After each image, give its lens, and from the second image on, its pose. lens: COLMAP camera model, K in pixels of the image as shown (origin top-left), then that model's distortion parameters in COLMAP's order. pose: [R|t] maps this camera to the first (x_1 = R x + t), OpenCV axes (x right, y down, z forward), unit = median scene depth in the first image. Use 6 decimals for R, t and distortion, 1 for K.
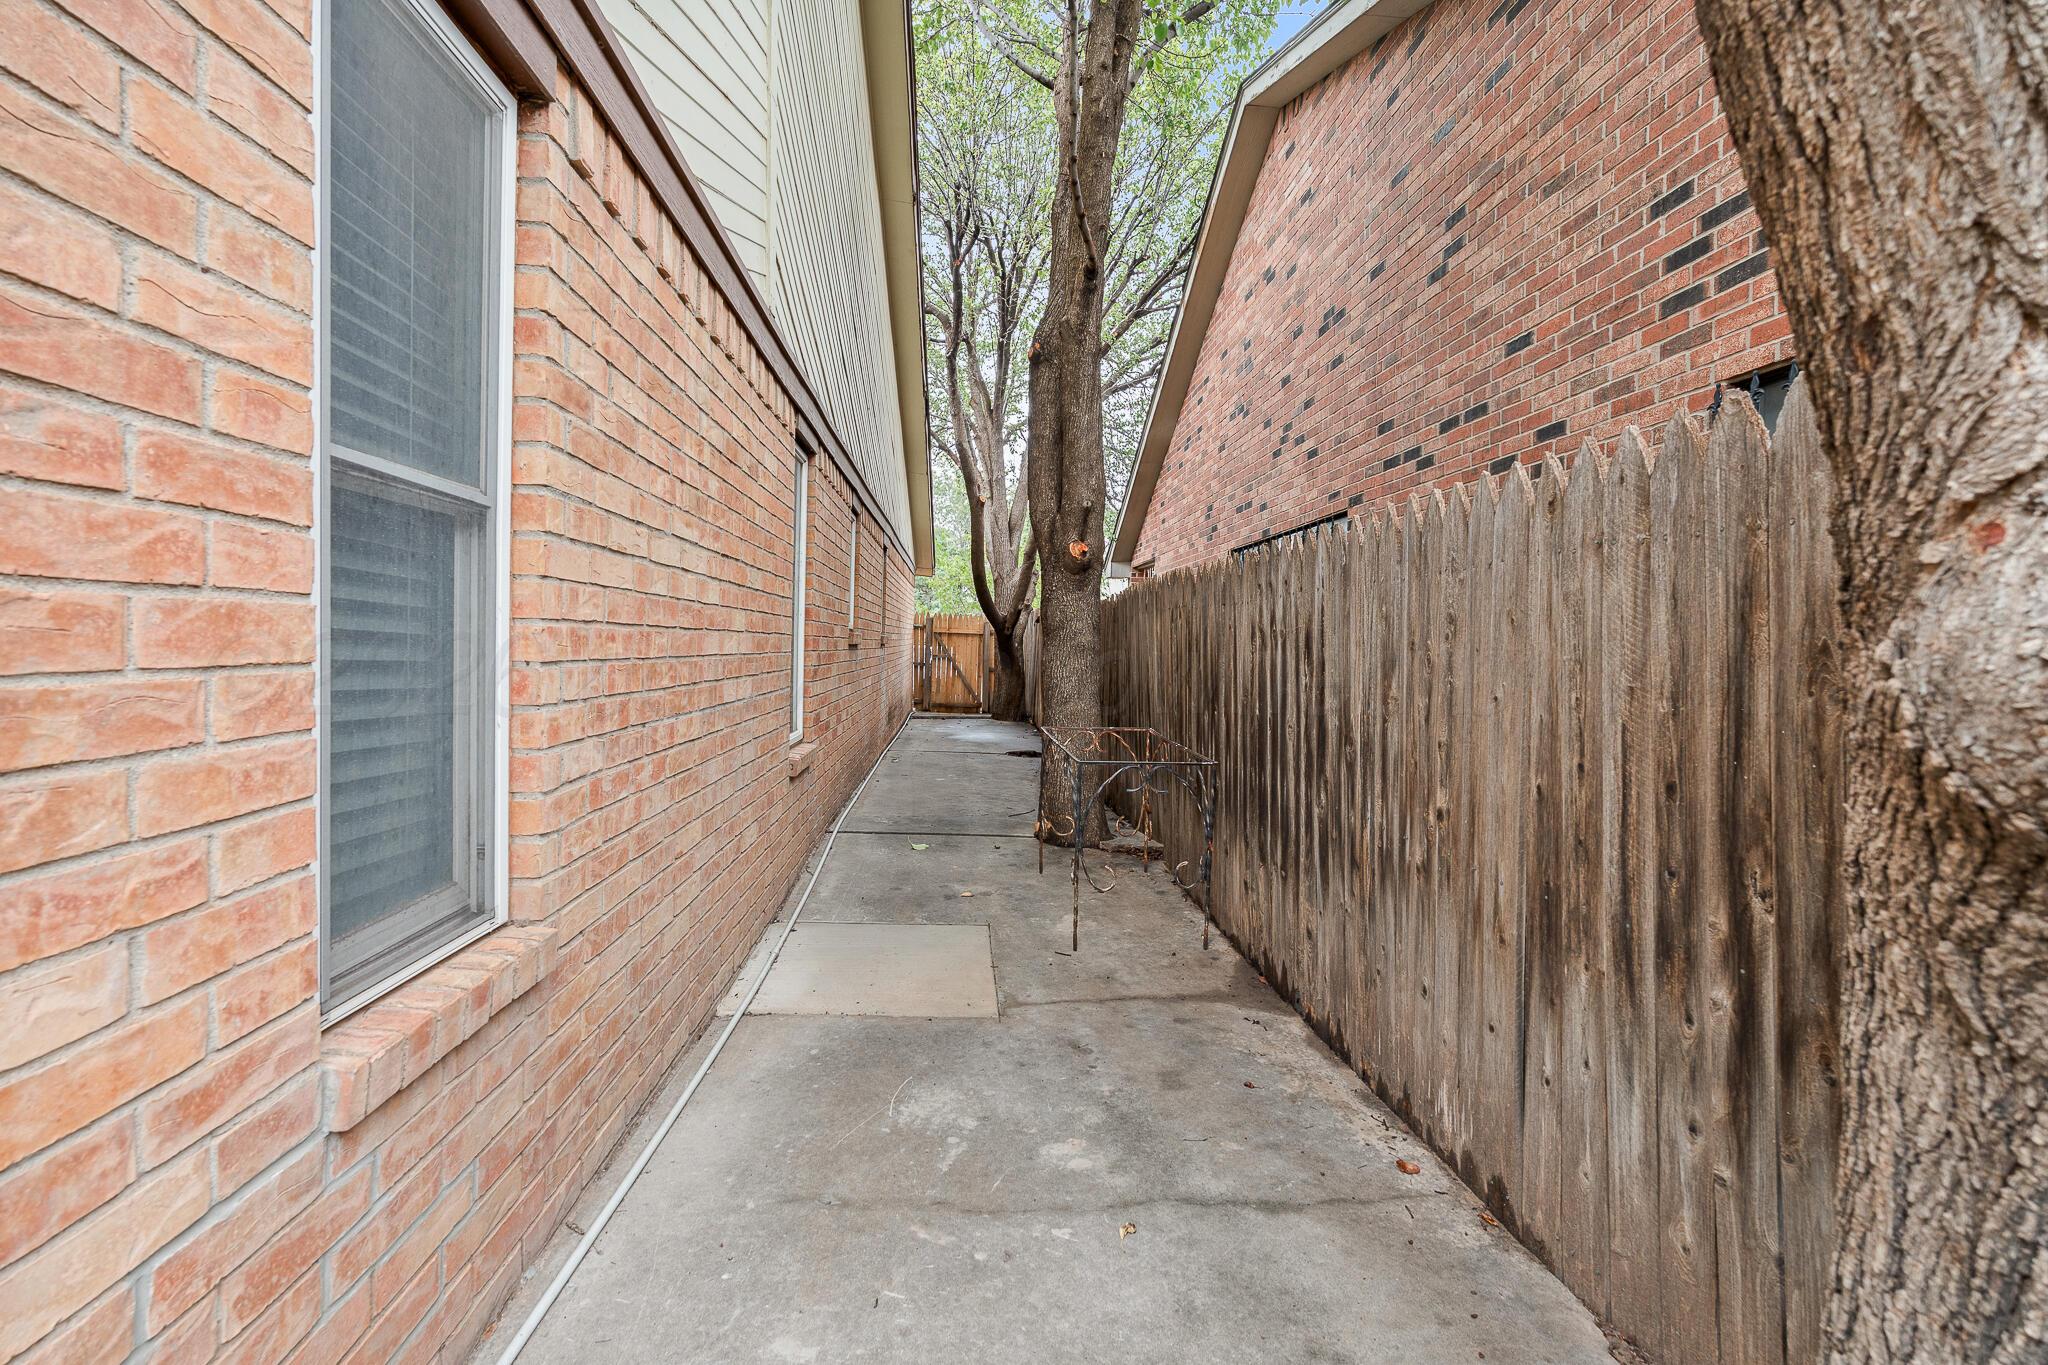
lens RADIAL K [[907.6, 0, 1024.0], [0, 907.6, 682.5], [0, 0, 1]] dist [-0.003541, -0.000540]
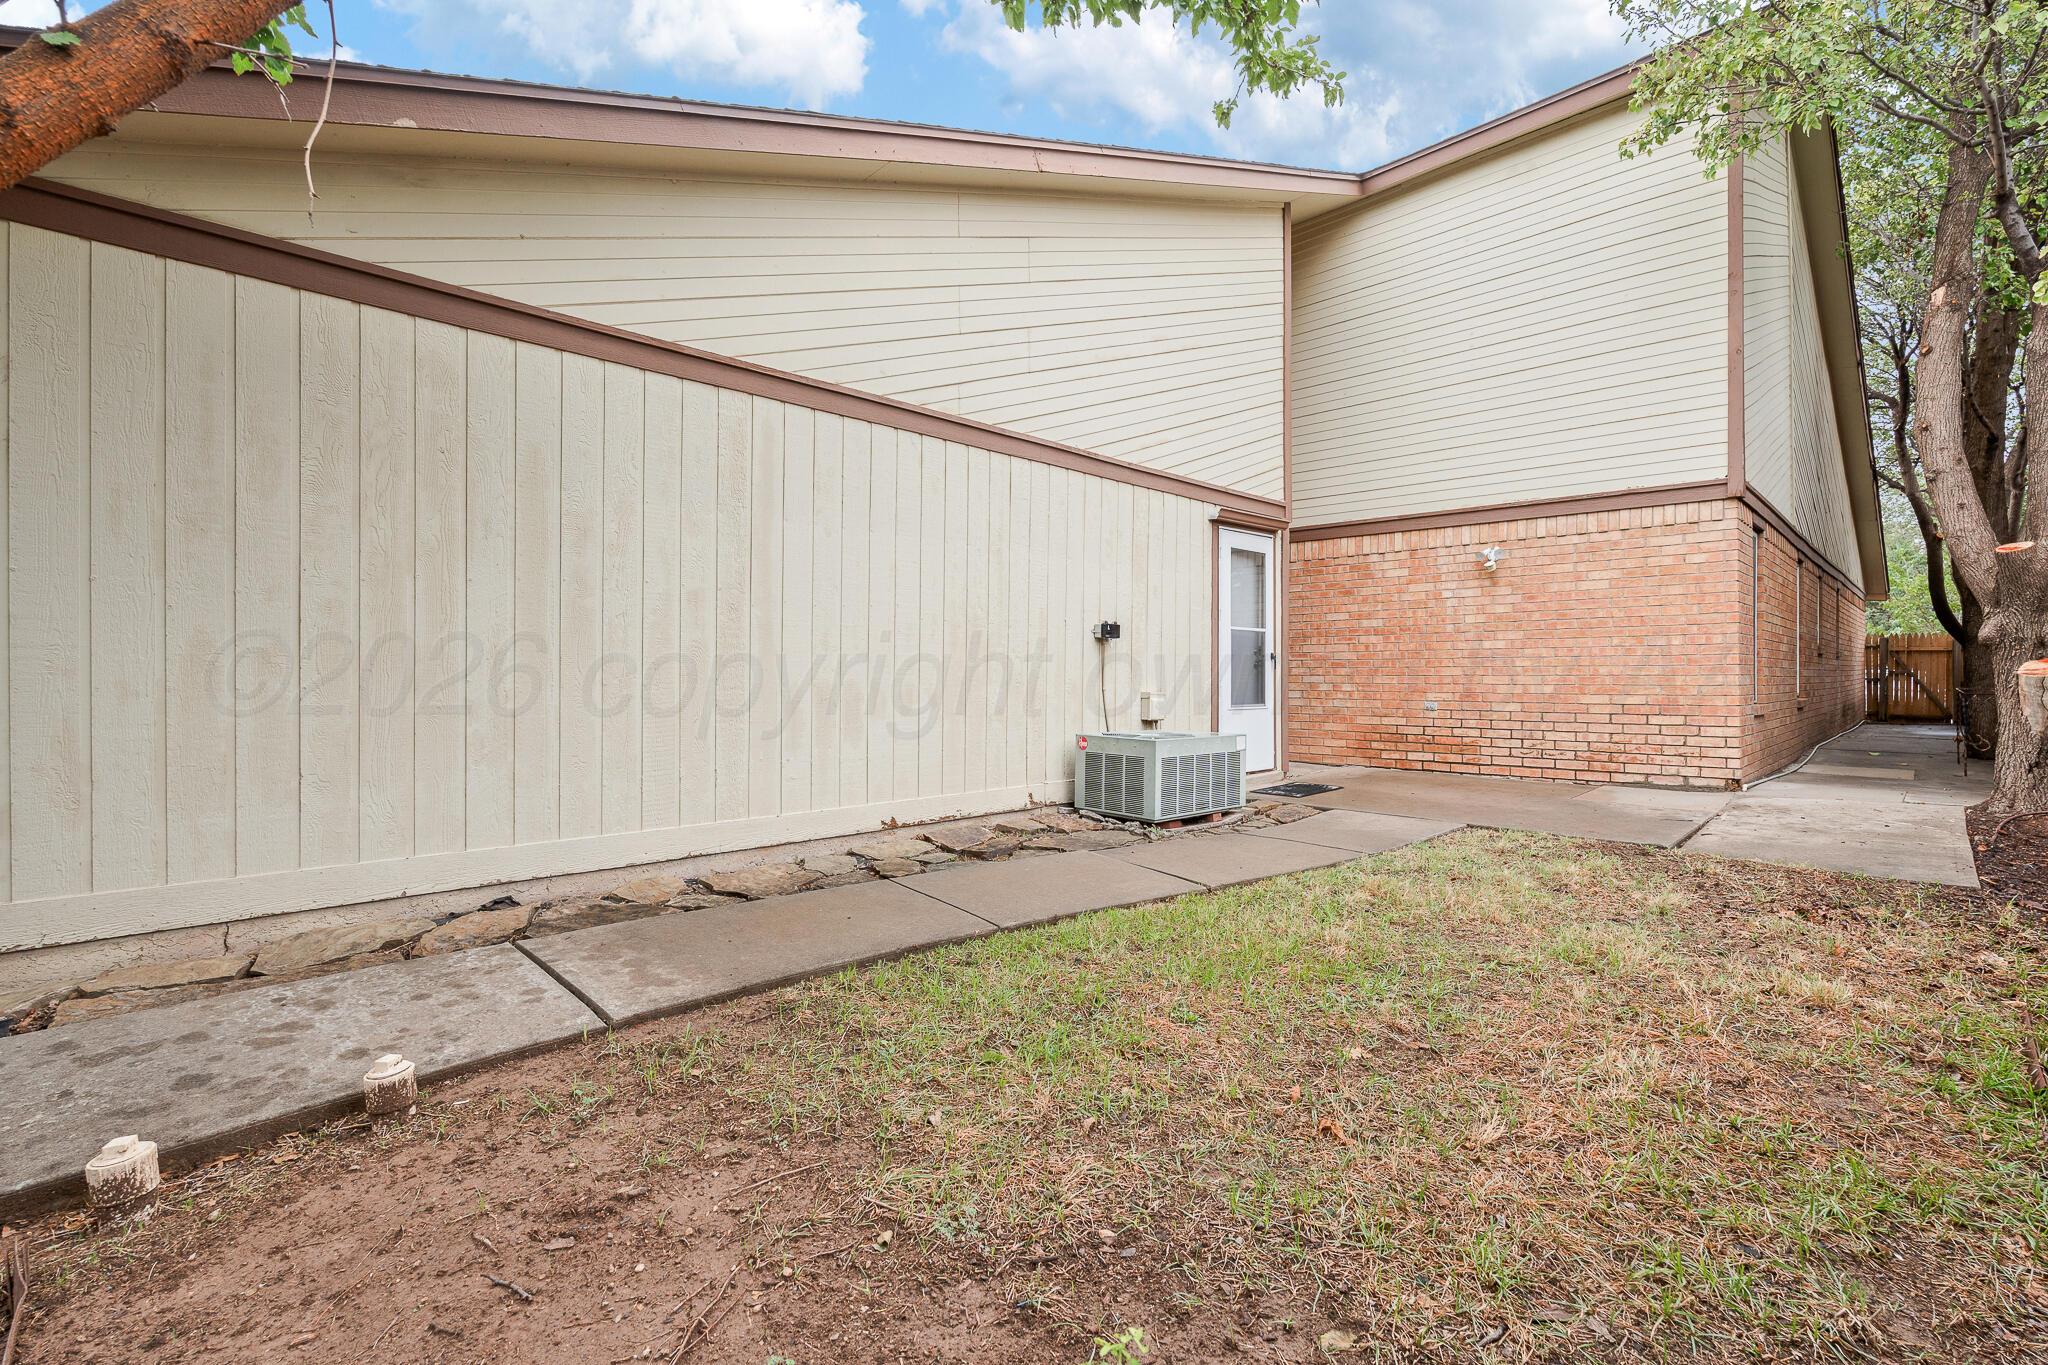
lens RADIAL K [[907.6, 0, 1024.0], [0, 907.6, 682.5], [0, 0, 1]] dist [-0.003541, -0.000540]
pose [[0.646131, -0.032564, -0.762531, 0.071872], [-0.005568, 0.998862, -0.047374, 0.051645], [0.763206, 0.034856, 0.645214, -0.638342]]
